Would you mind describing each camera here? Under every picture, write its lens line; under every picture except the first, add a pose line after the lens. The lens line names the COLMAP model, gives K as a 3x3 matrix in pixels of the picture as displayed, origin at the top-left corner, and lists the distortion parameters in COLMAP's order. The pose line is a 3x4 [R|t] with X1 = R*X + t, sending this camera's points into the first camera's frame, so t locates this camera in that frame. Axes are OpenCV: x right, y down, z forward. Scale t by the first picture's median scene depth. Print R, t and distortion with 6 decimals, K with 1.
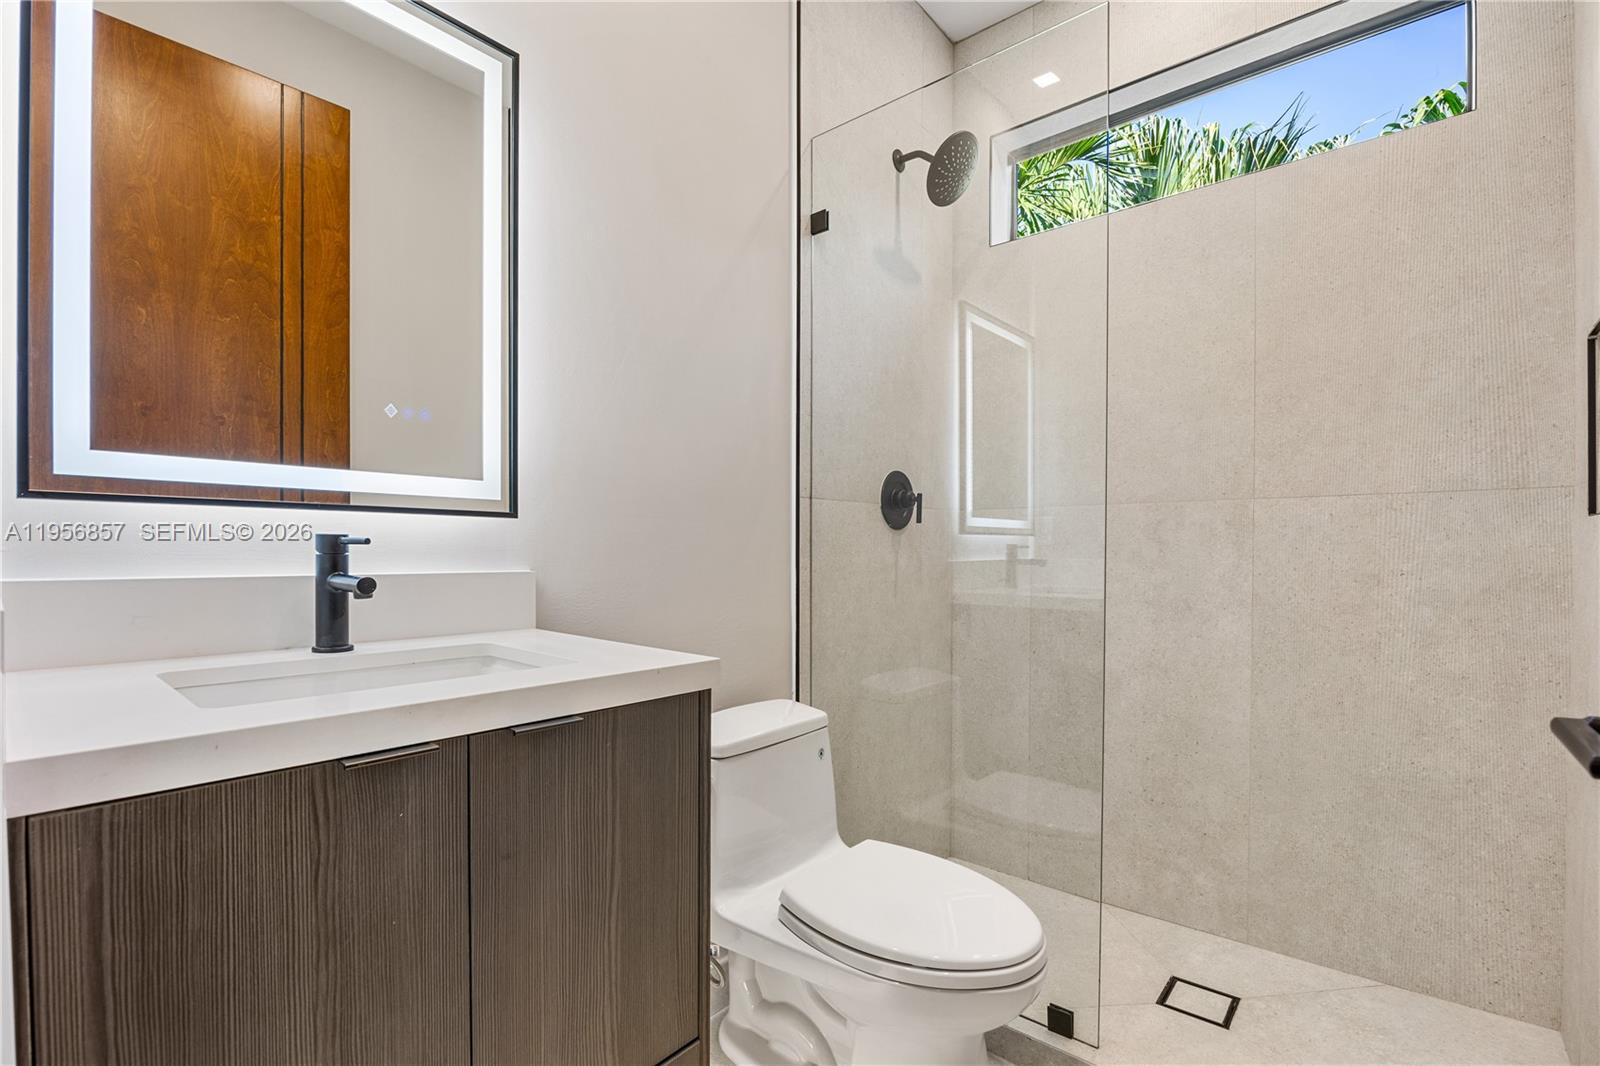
lens RADIAL K [[749.5, 0, 796.2], [0, 749.5, 566.5], [0, 0, 1]] dist [-0.001133, -0.000242]
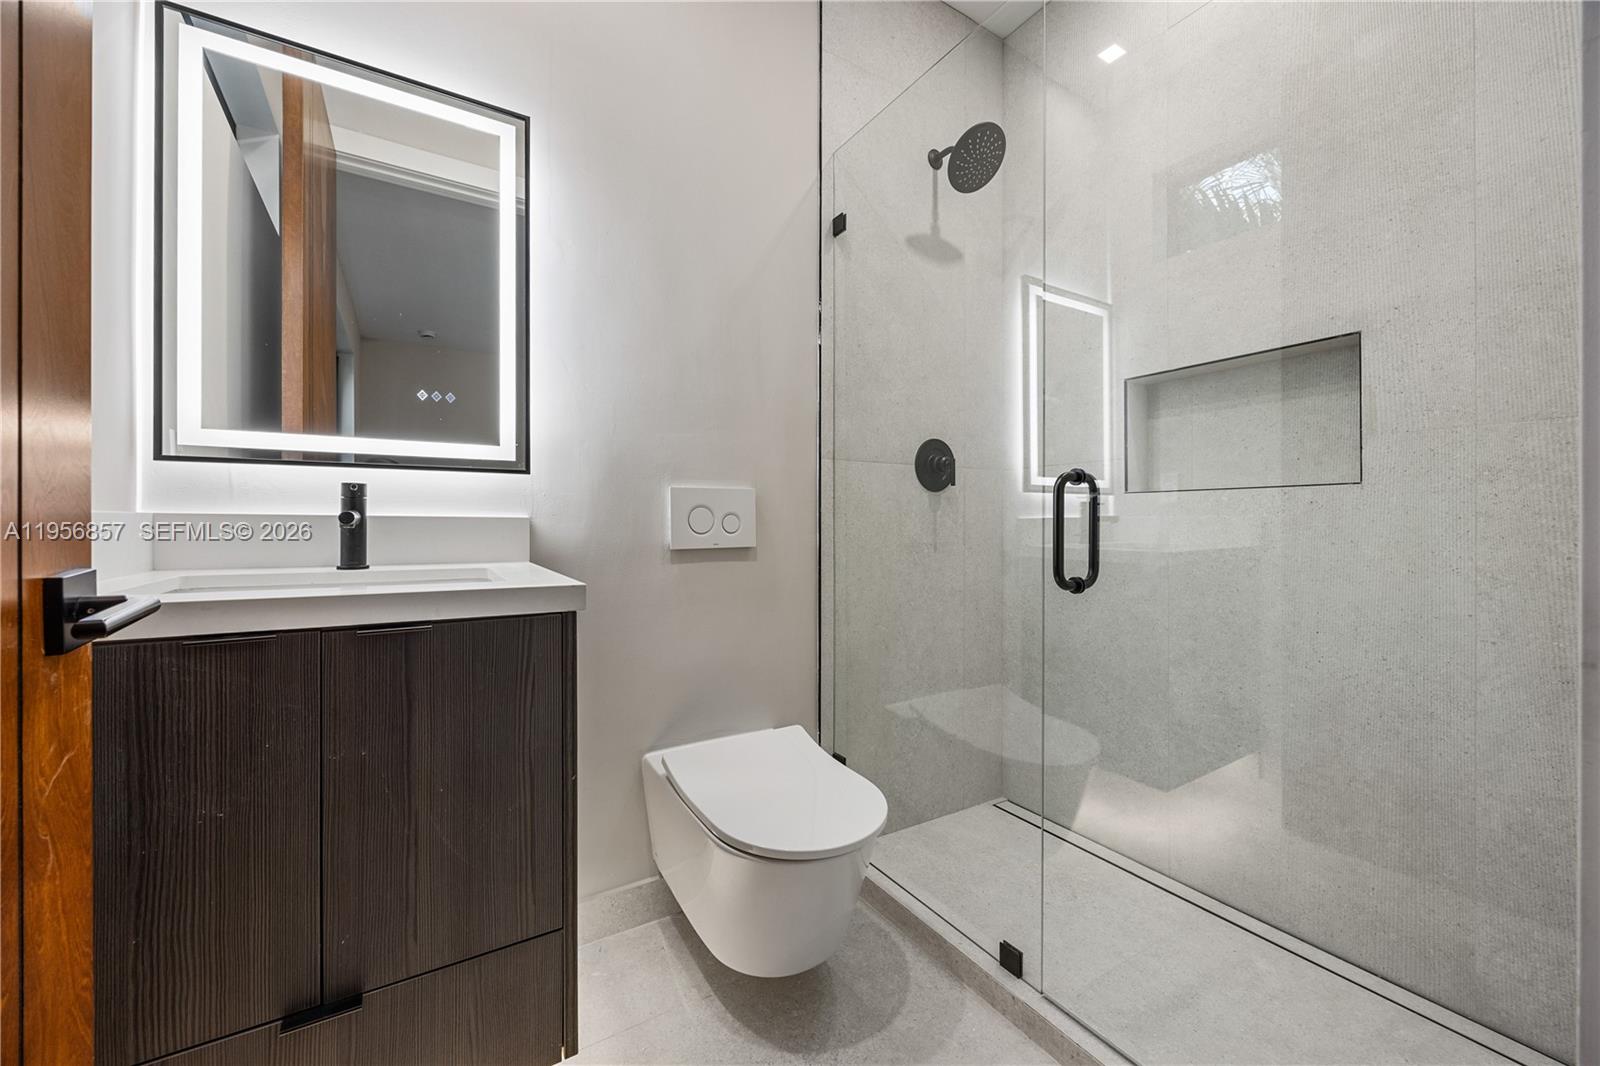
lens RADIAL K [[628.5, 0, 815.3], [0, 628.5, 523.2], [0, 0, 1]] dist [-0.003121, -0.000115]
pose [[0.953842, 0.002154, -0.300302, 0.442210], [-0.006418, 0.999892, -0.013210, 0.031763], [0.300241, 0.014528, 0.953753, 0.119424]]
